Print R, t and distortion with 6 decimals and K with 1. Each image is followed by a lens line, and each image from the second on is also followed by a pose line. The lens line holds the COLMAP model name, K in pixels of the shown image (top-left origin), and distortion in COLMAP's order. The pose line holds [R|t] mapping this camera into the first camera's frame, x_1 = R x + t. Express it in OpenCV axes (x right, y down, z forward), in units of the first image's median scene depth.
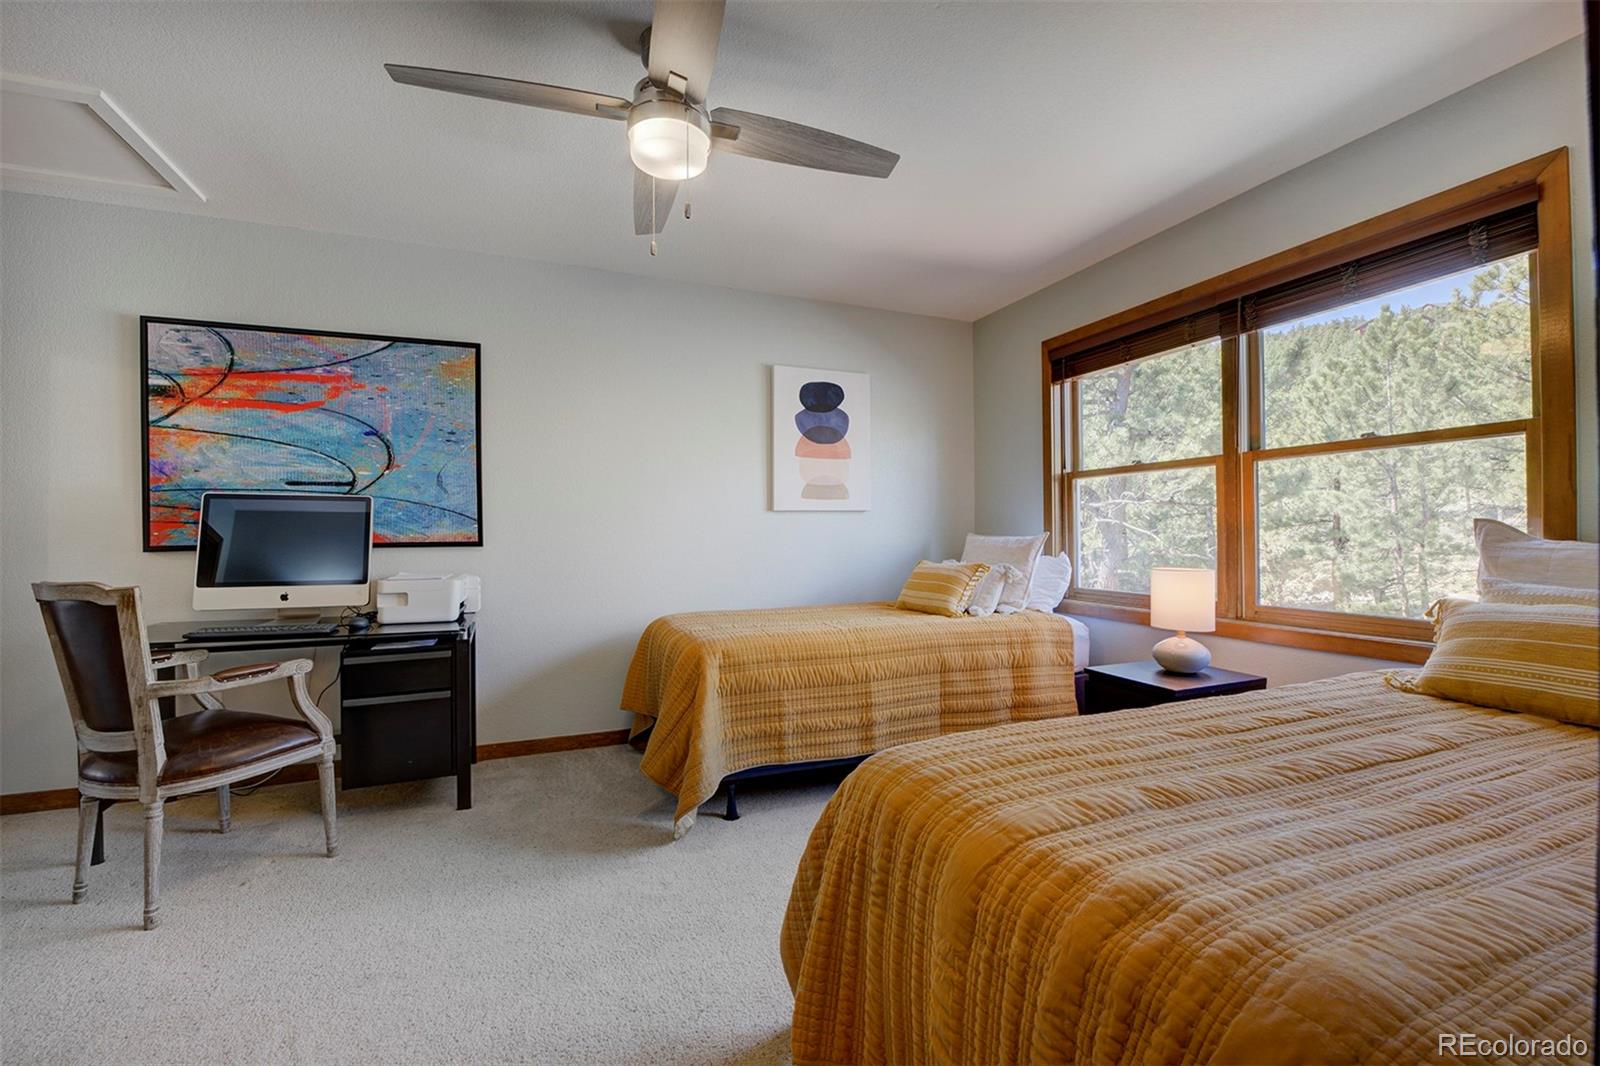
lens RADIAL K [[643.4, 0, 793.0], [0, 643.4, 529.8], [0, 0, 1]] dist [-0.020707, -0.000083]
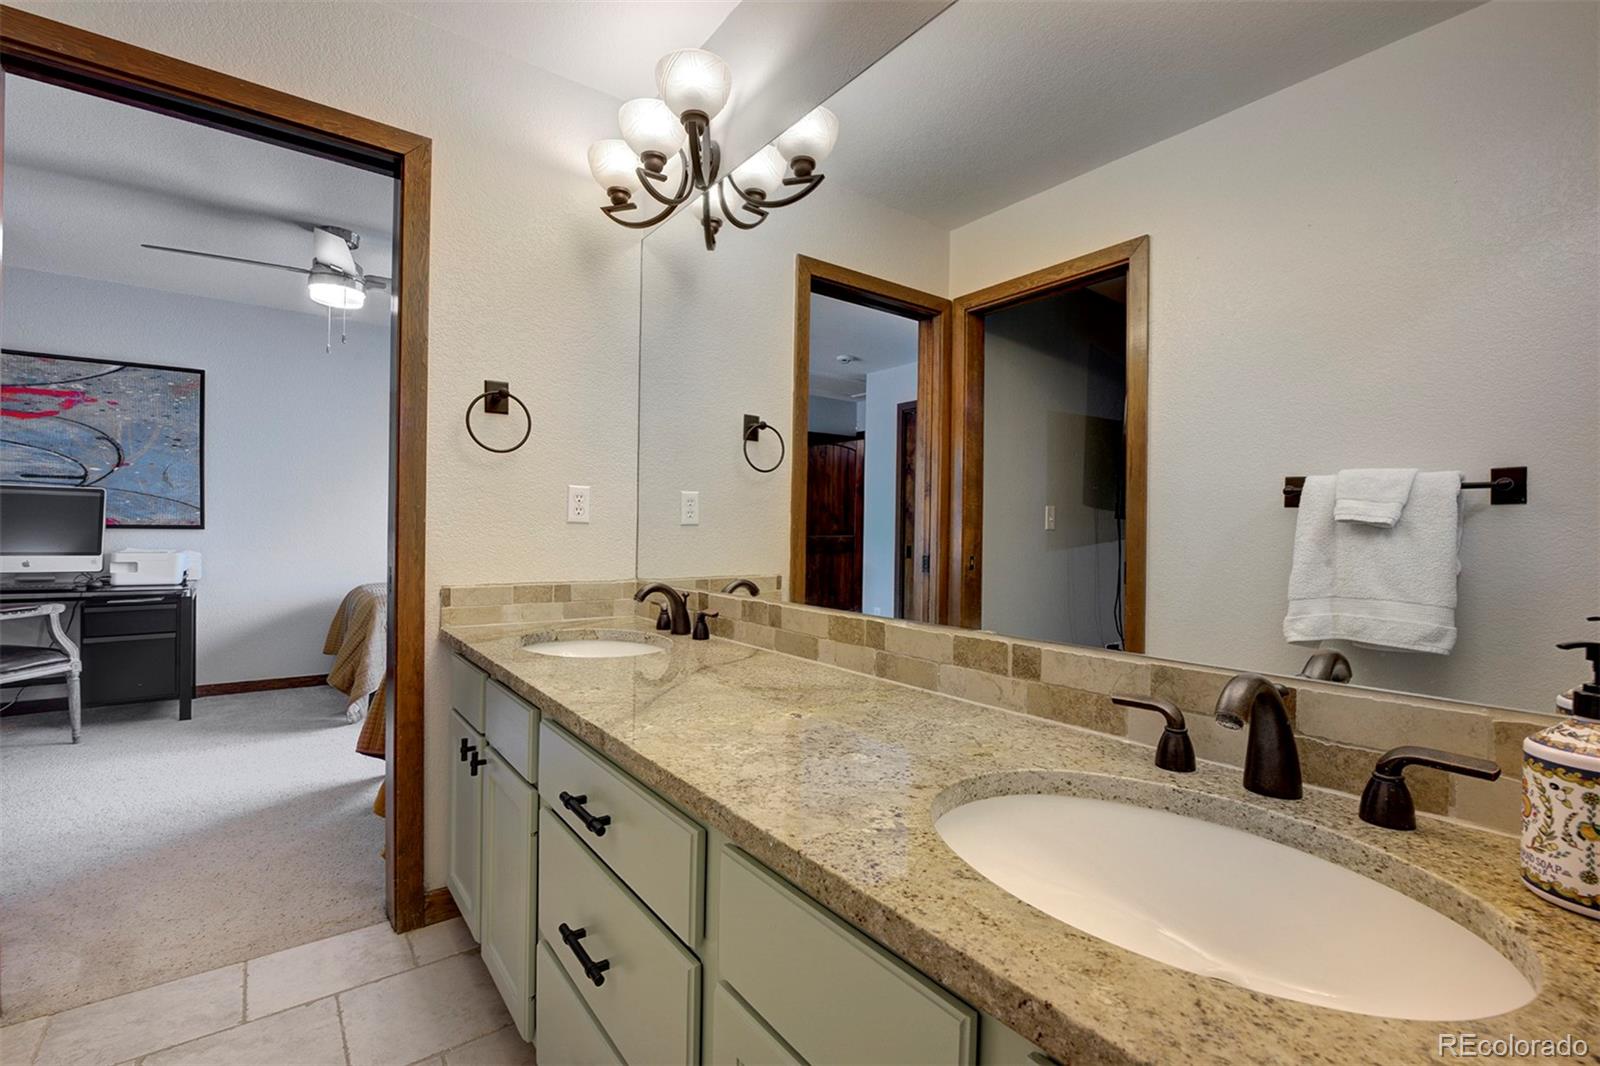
lens RADIAL K [[696.0, 0, 788.0], [0, 696.0, 530.1], [0, 0, 1]] dist [-0.010633, 0.000632]
pose [[0.968531, 0.019538, 0.248126, 0.342337], [-0.021849, 0.999740, 0.006562, -0.007455], [-0.247934, -0.011777, 0.968705, -0.709736]]
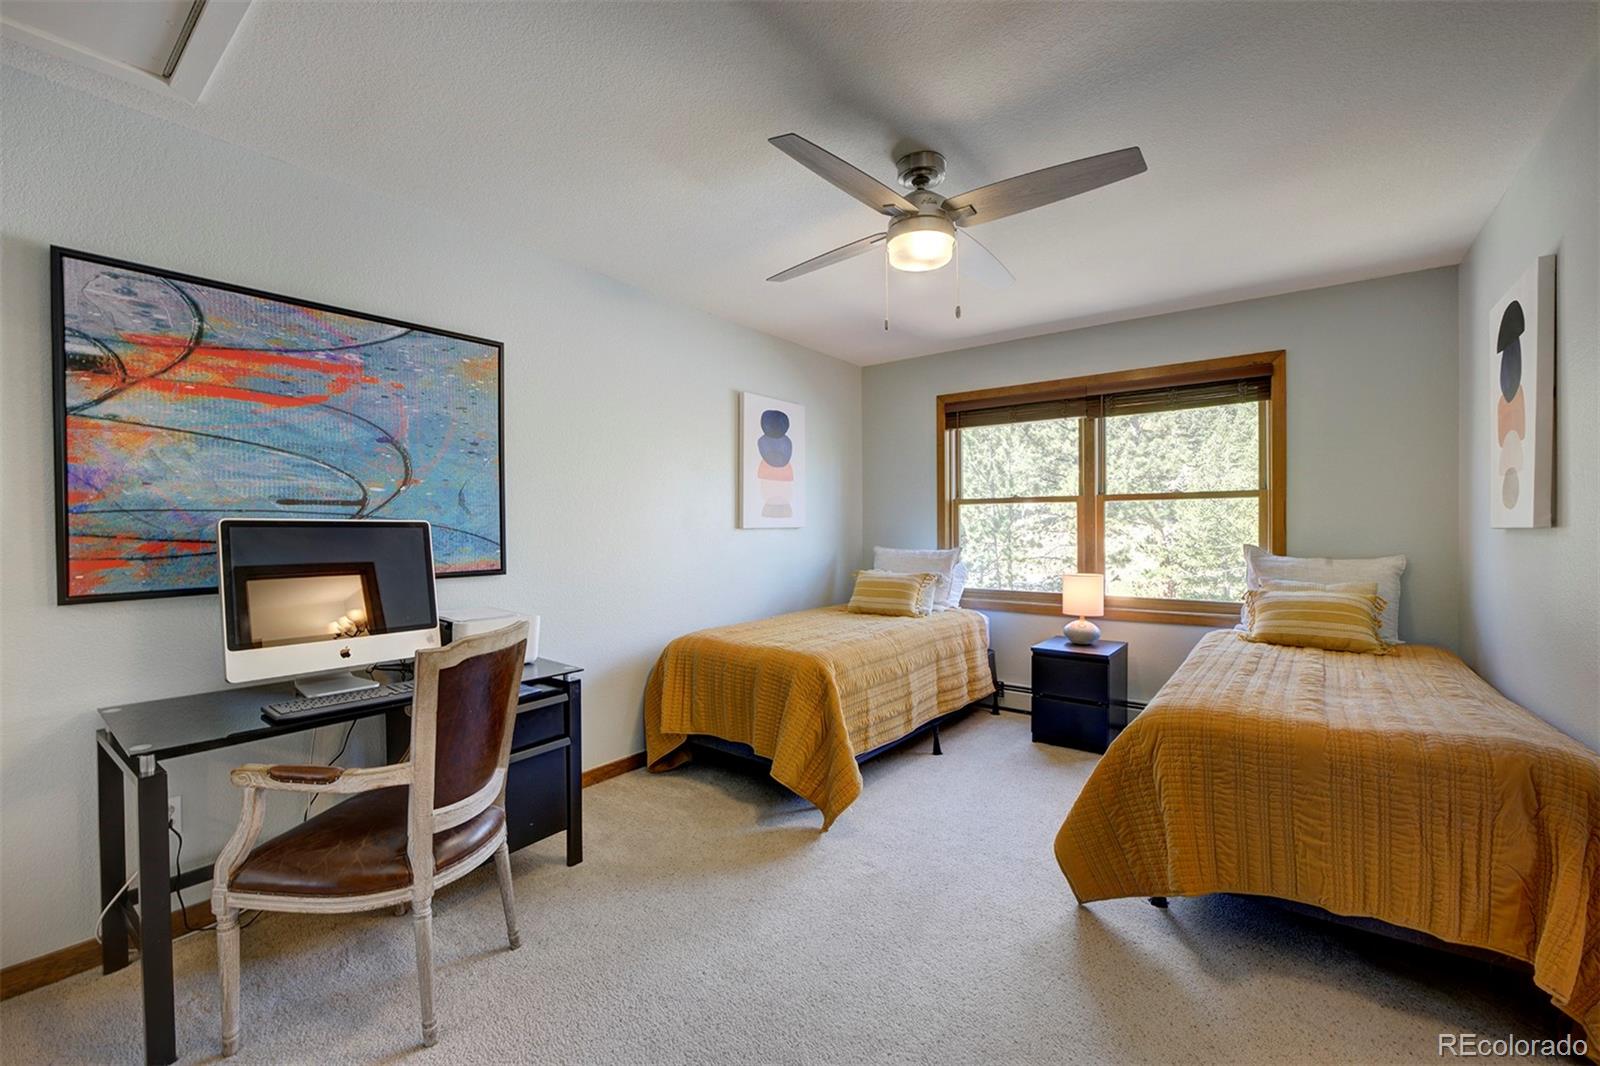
lens RADIAL K [[643.4, 0, 804.2], [0, 643.4, 531.5], [0, 0, 1]] dist [-0.020707, -0.000083]
pose [[0.861644, -0.002558, 0.507507, -0.657232], [-0.002601, 0.999952, 0.009457, -0.048090], [-0.507507, -0.009468, 0.861596, 0.038898]]
